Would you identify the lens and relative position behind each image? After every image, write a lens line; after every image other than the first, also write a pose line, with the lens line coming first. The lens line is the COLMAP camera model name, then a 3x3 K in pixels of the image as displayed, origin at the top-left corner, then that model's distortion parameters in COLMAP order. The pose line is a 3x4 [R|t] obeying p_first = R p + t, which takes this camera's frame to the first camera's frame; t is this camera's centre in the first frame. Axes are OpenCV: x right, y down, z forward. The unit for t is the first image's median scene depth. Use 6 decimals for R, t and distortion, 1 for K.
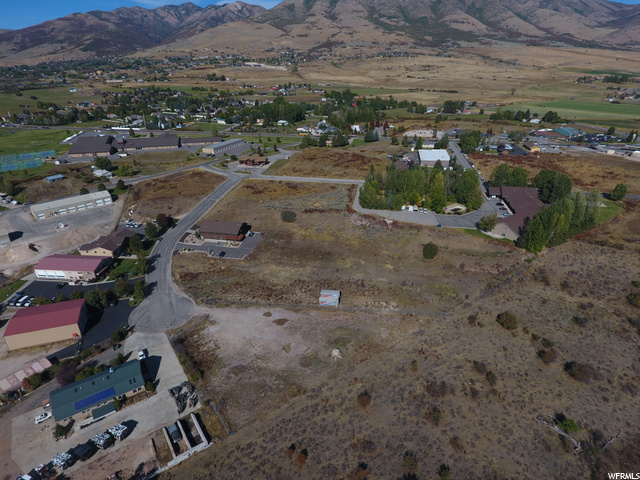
lens RADIAL K [[375.5, 0, 309.7], [0, 375.5, 240.3], [0, 0, 1]] dist [-0.001616, -0.002417]
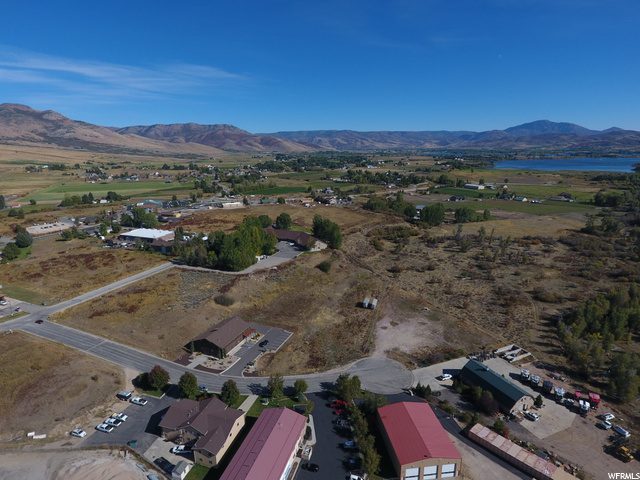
lens RADIAL K [[375.5, 0, 309.7], [0, 375.5, 240.3], [0, 0, 1]] dist [-0.001616, -0.002417]
pose [[0.202311, -0.227206, 0.952600, -0.966094], [0.429411, 0.894801, 0.122223, -0.245327], [-0.880157, 0.384330, 0.278593, 0.558785]]
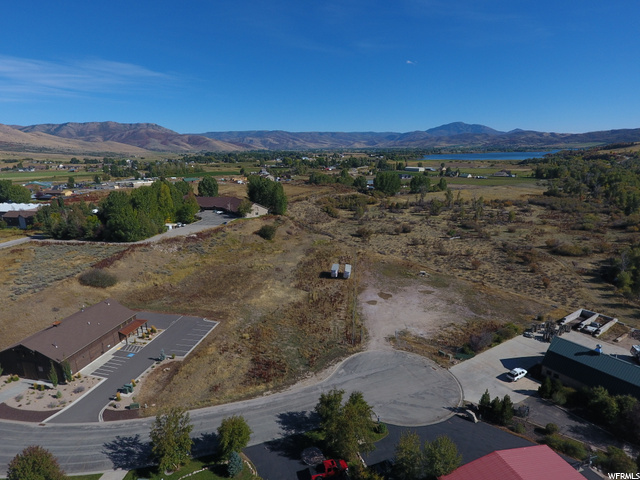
lens RADIAL K [[375.5, 0, 309.7], [0, 375.5, 240.3], [0, 0, 1]] dist [-0.001616, -0.002417]
pose [[0.027785, -0.228272, 0.973201, -0.626280], [0.443279, 0.875430, 0.192683, -0.091912], [-0.895953, 0.426046, 0.125512, 0.713062]]
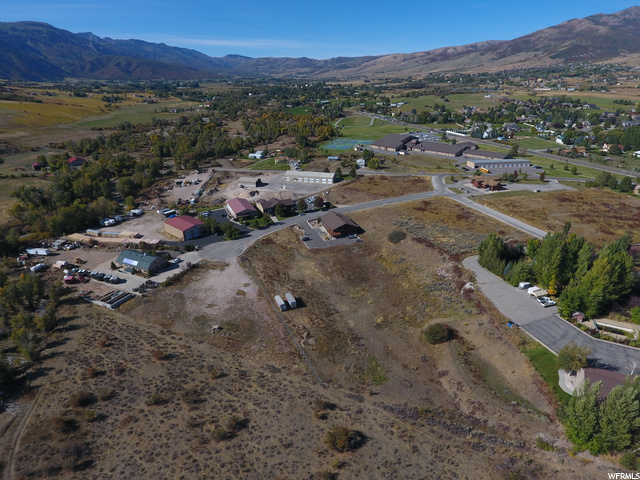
lens RADIAL K [[375.5, 0, 309.7], [0, 375.5, 240.3], [0, 0, 1]] dist [-0.001616, -0.002417]
pose [[0.490429, 0.352886, -0.796838, 0.651377], [-0.365464, 0.913345, 0.179550, -0.160830], [0.791149, 0.203159, 0.576897, 0.329703]]
